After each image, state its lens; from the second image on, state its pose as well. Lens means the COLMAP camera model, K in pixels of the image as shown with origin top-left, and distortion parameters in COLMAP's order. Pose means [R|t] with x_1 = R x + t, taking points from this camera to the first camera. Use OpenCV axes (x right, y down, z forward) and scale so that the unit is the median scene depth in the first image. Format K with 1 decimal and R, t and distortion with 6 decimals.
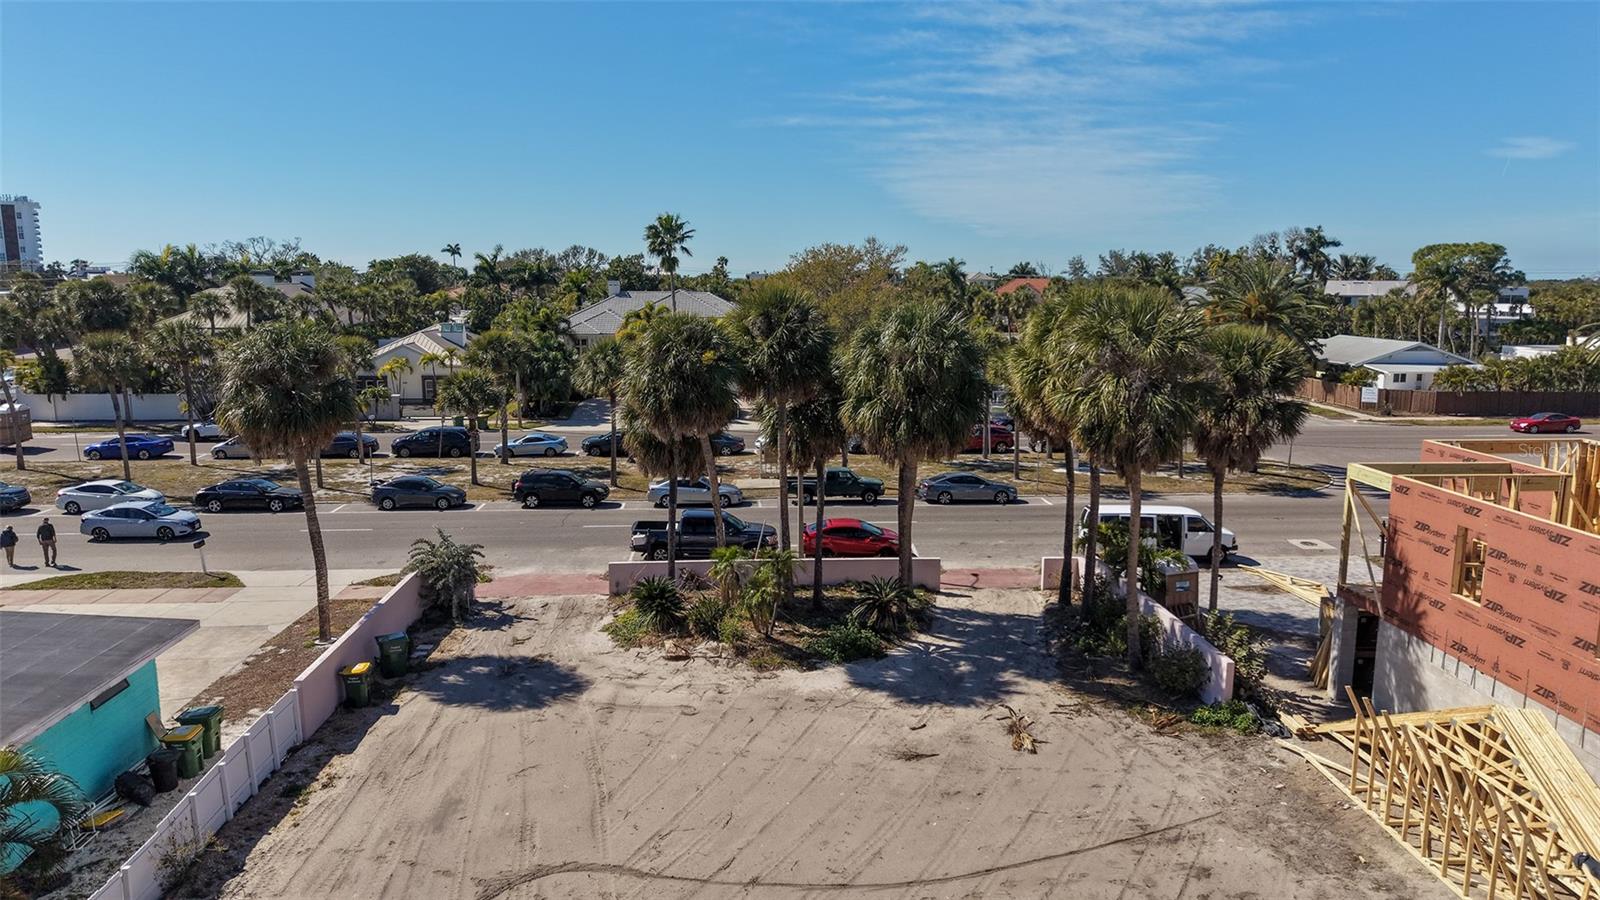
lens RADIAL K [[1062.4, 0, 828.9], [0, 1062.4, 445.2], [0, 0, 1]] dist [-0.000582, -0.016079]
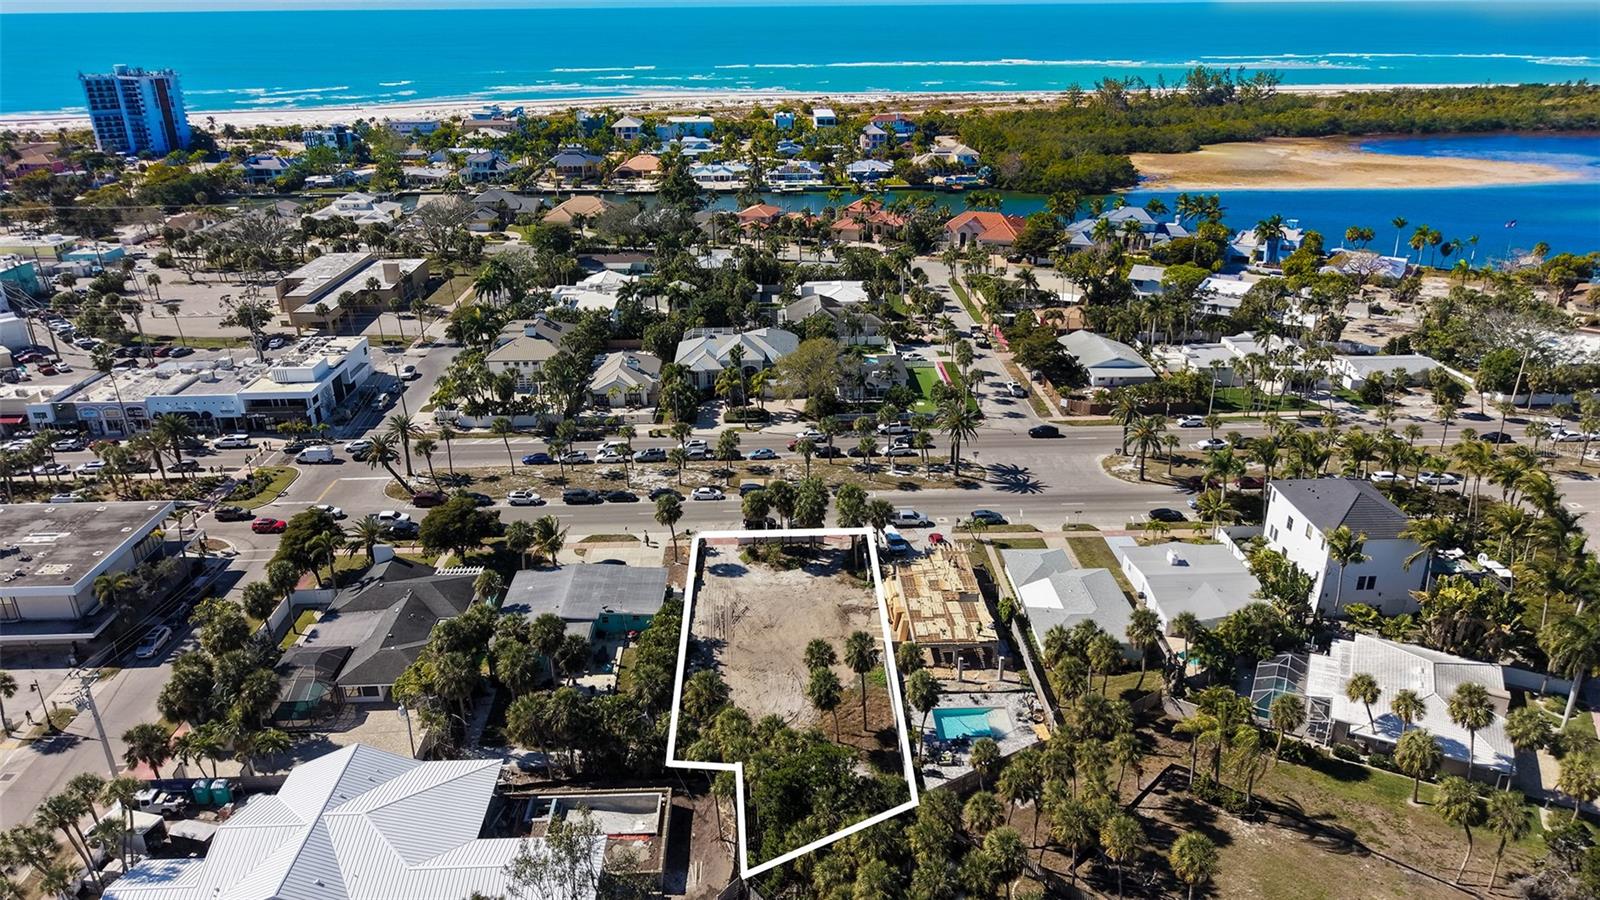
lens RADIAL K [[1069.9, 0, 800.0], [0, 1069.9, 450.0], [0, 0, 1]] dist [0.009436, -0.005101]
pose [[0.998244, 0.002973, -0.059158, 0.260101], [0.011323, 0.970744, 0.239849, -1.184830], [0.058140, -0.240098, 0.969006, -2.809663]]
